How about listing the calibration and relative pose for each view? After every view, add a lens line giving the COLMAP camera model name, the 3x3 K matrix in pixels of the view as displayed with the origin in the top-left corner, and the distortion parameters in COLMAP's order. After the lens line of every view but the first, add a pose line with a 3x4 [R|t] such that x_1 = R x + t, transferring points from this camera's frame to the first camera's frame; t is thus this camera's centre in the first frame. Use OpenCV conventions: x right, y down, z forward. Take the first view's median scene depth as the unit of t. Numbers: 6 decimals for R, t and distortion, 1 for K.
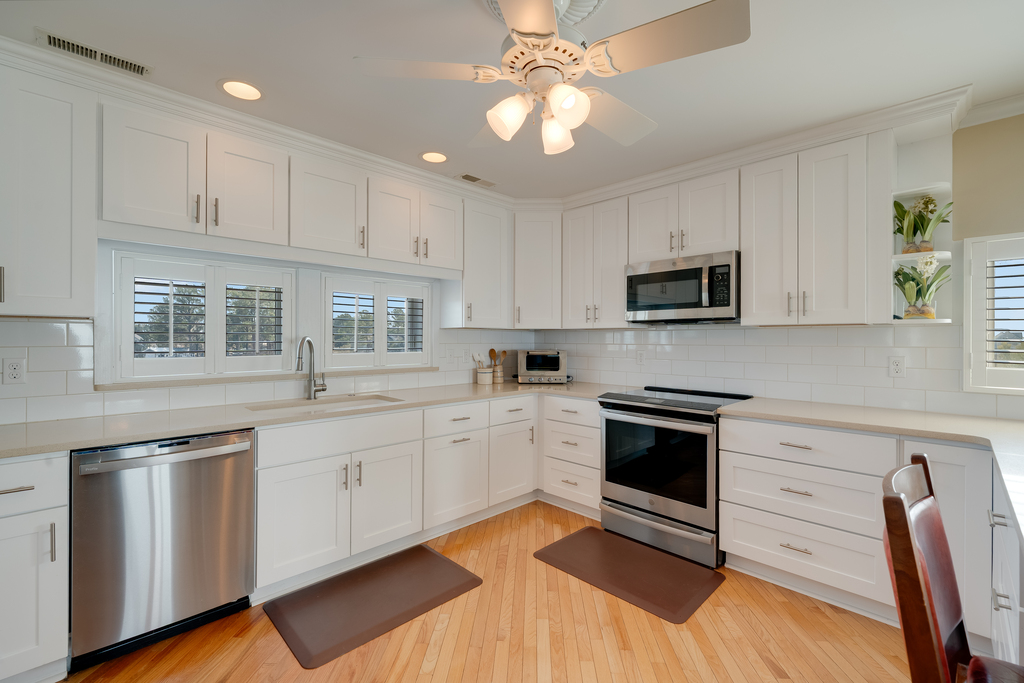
lens RADIAL K [[442.6, 0, 506.6], [0, 442.6, 338.0], [0, 0, 1]] dist [0.002192, -0.000115]
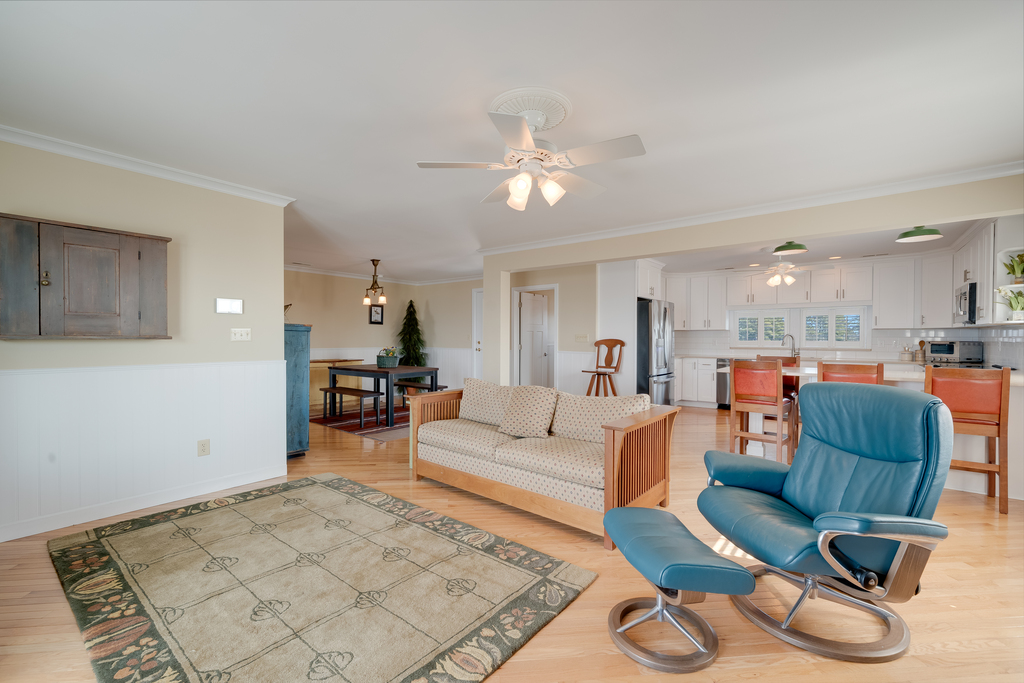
lens RADIAL K [[442.6, 0, 507.4], [0, 442.6, 342.2], [0, 0, 1]] dist [0.002192, -0.000115]
pose [[0.115735, 0.008580, -0.993243, 2.117344], [-0.000497, 0.999963, 0.008580, 0.025314], [0.993280, -0.000499, 0.115735, -1.078487]]
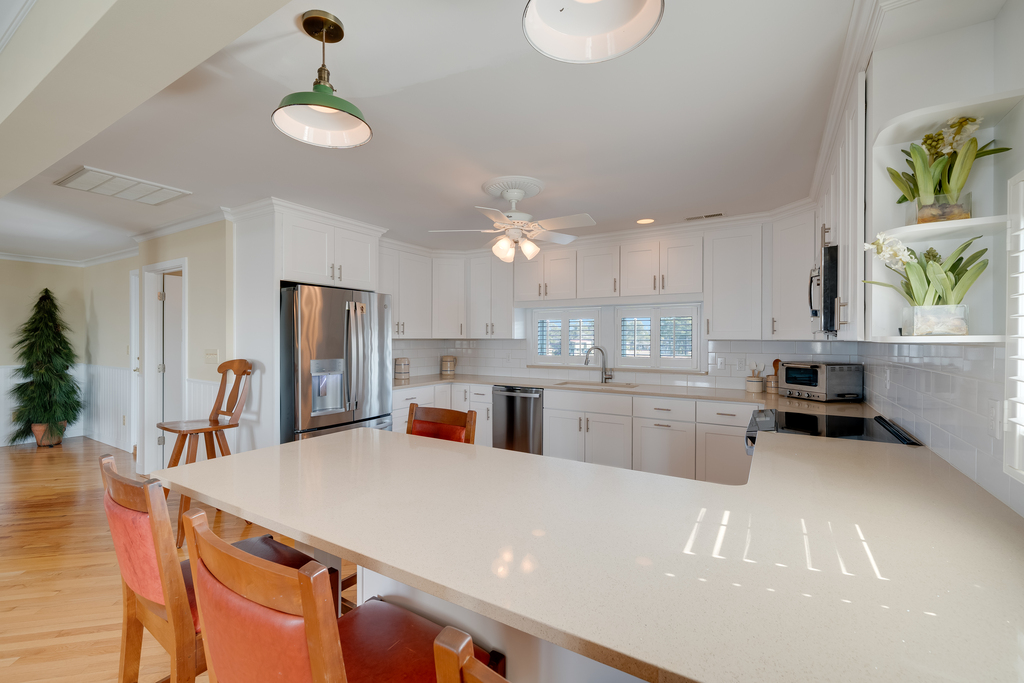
lens RADIAL K [[442.6, 0, 512.1], [0, 442.6, 338.8], [0, 0, 1]] dist [0.002192, -0.000115]
pose [[0.238062, -0.000309, -0.971250, 1.183589], [0.000429, 1.000000, -0.000214, -0.032335], [0.971250, -0.000366, 0.238062, 0.259664]]
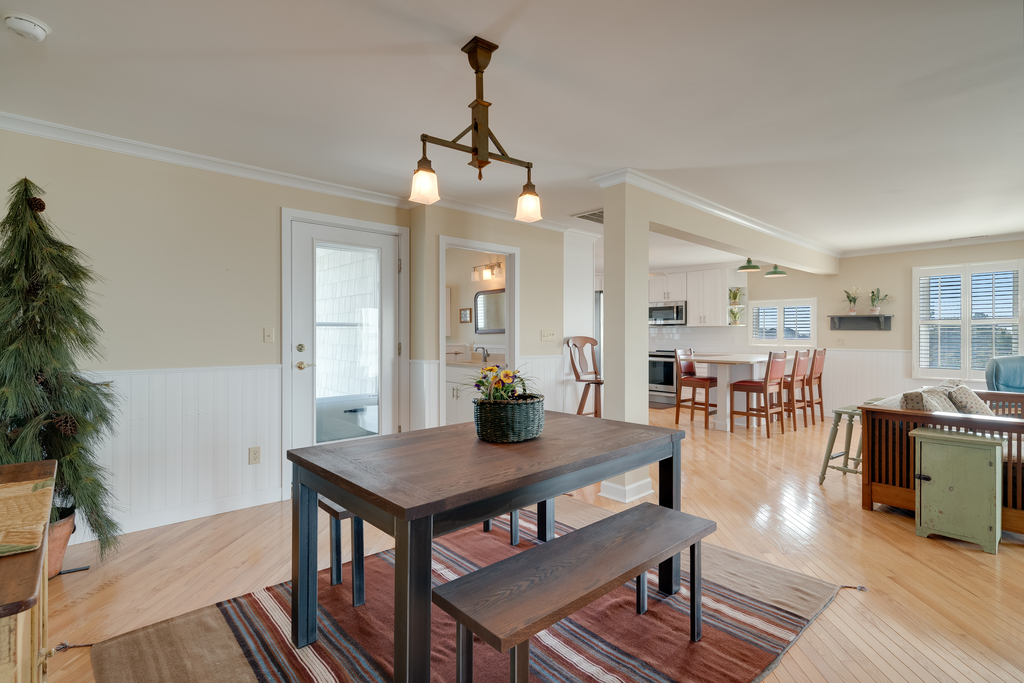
lens RADIAL K [[495.5, 0, 513.2], [0, 495.5, 335.2], [0, 0, 1]] dist [0.013512, -0.000789]
pose [[0.999300, 0.001419, -0.037371, -0.498912], [-0.001160, 0.999975, 0.006935, 0.010181], [0.037380, -0.006887, 0.999277, -2.330085]]
